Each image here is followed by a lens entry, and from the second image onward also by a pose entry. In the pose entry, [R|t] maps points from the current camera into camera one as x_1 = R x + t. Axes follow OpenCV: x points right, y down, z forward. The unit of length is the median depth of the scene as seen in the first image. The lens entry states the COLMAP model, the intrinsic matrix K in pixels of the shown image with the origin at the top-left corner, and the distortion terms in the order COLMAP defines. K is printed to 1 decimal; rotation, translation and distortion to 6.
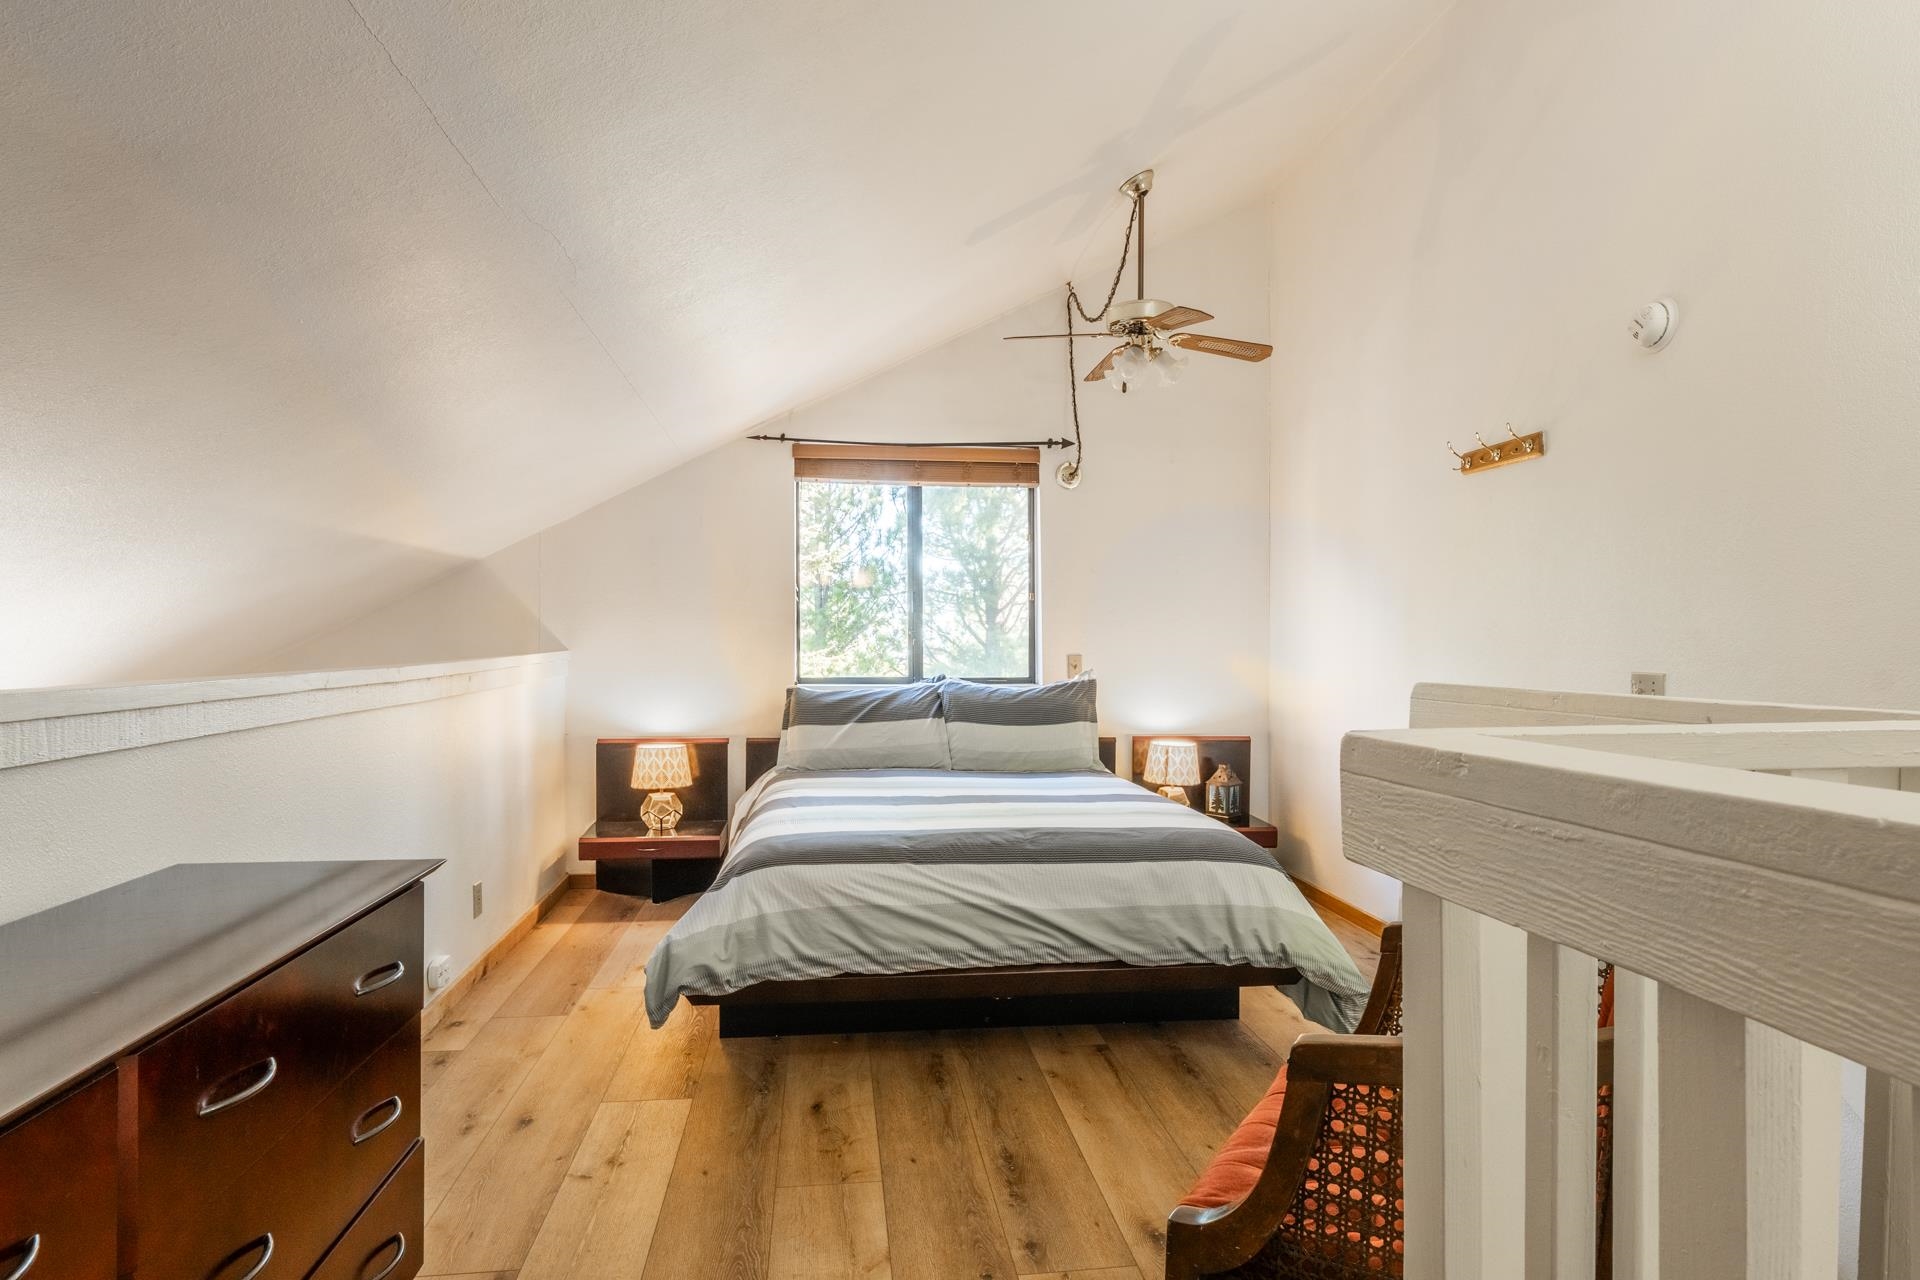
lens RADIAL K [[1012.2, 0, 938.1], [0, 1012.2, 592.0], [0, 0, 1]] dist [0.001571, -0.001111]
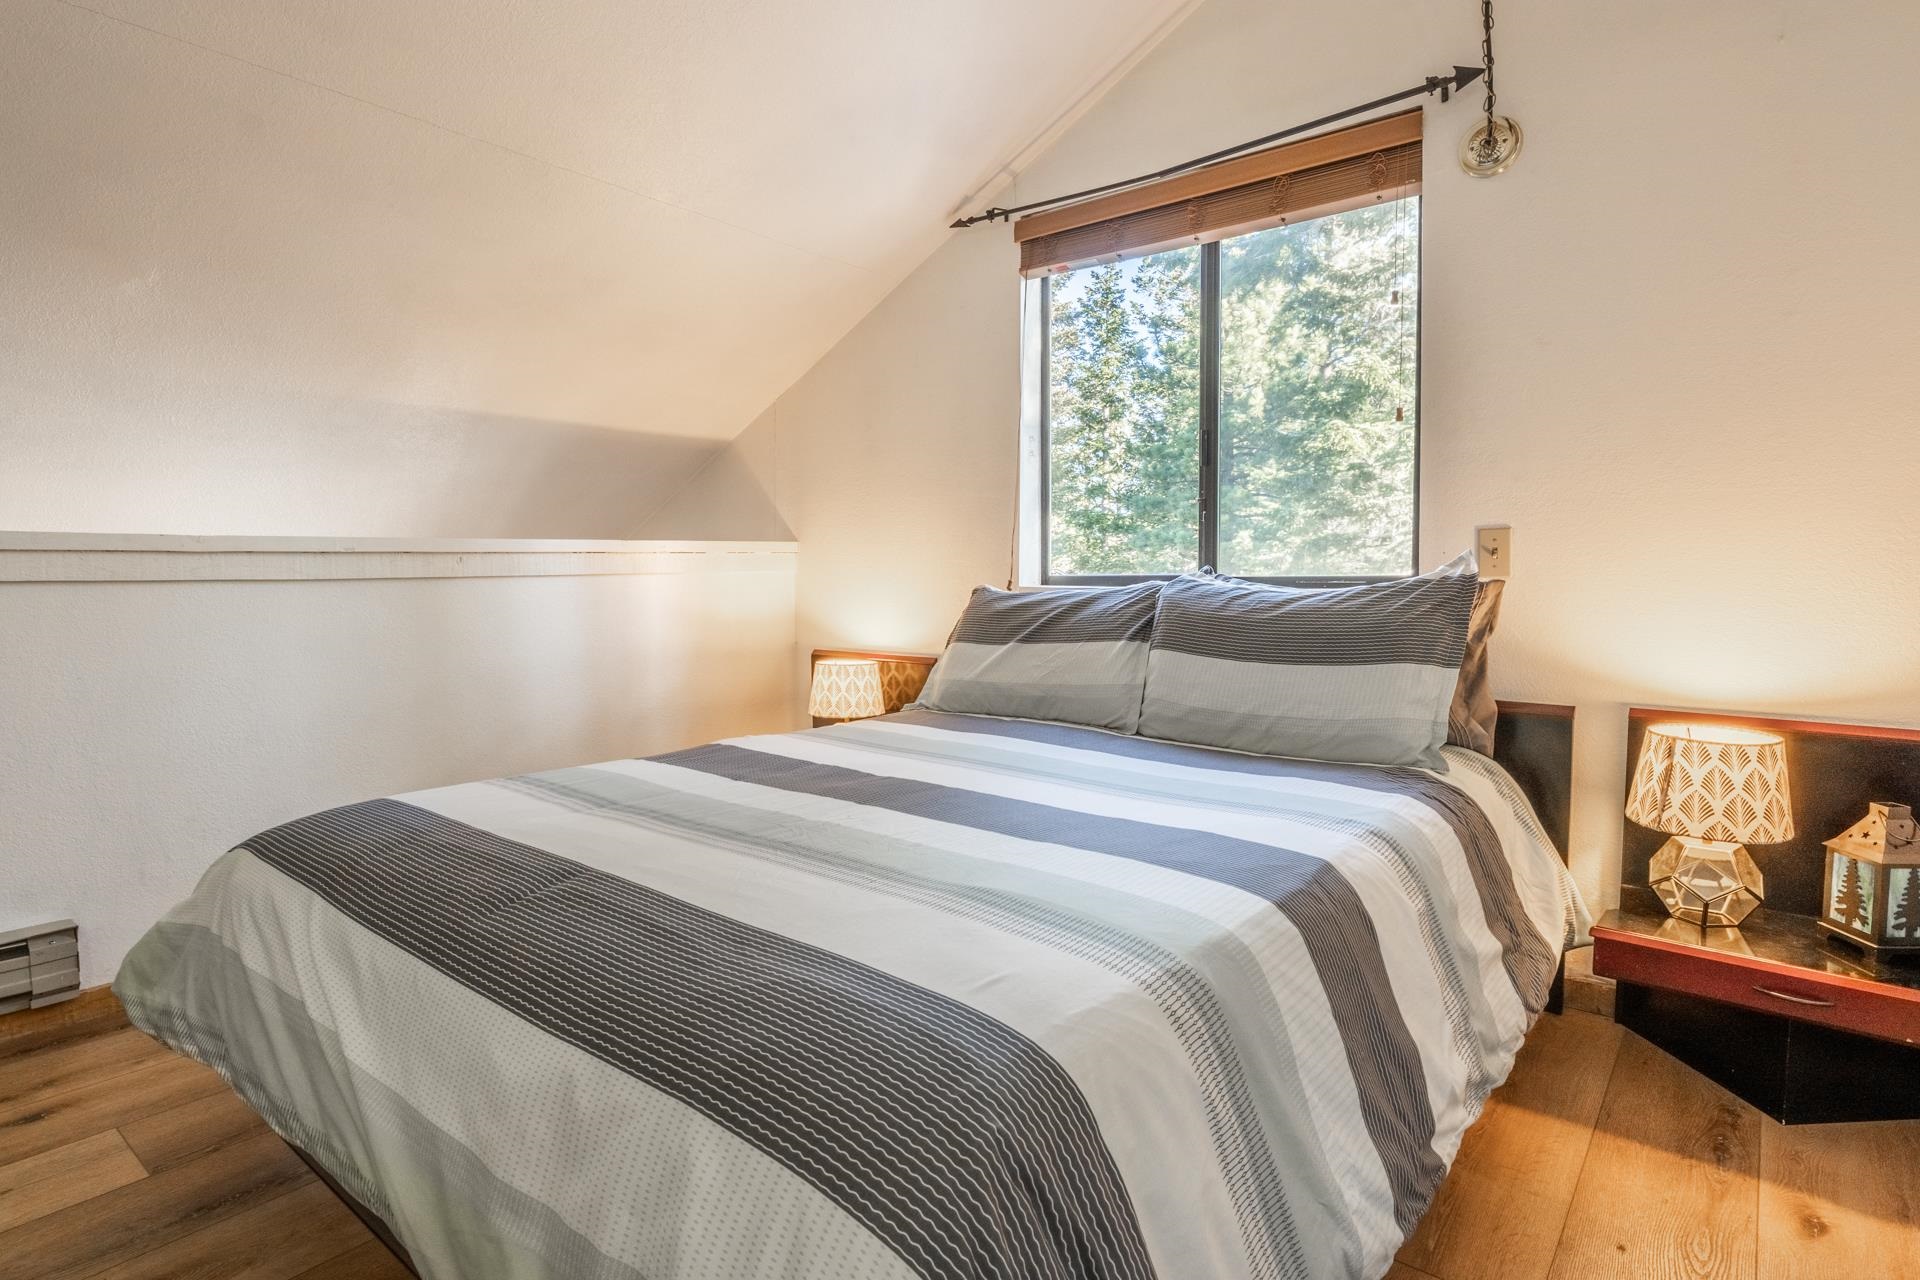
lens RADIAL K [[1012.2, 0, 938.1], [0, 1012.2, 592.0], [0, 0, 1]] dist [0.001571, -0.001111]
pose [[0.690856, 0.012174, -0.722890, 0.316736], [0.045076, 0.997188, 0.059873, 0.055684], [0.721586, -0.073949, 0.688364, 0.508954]]
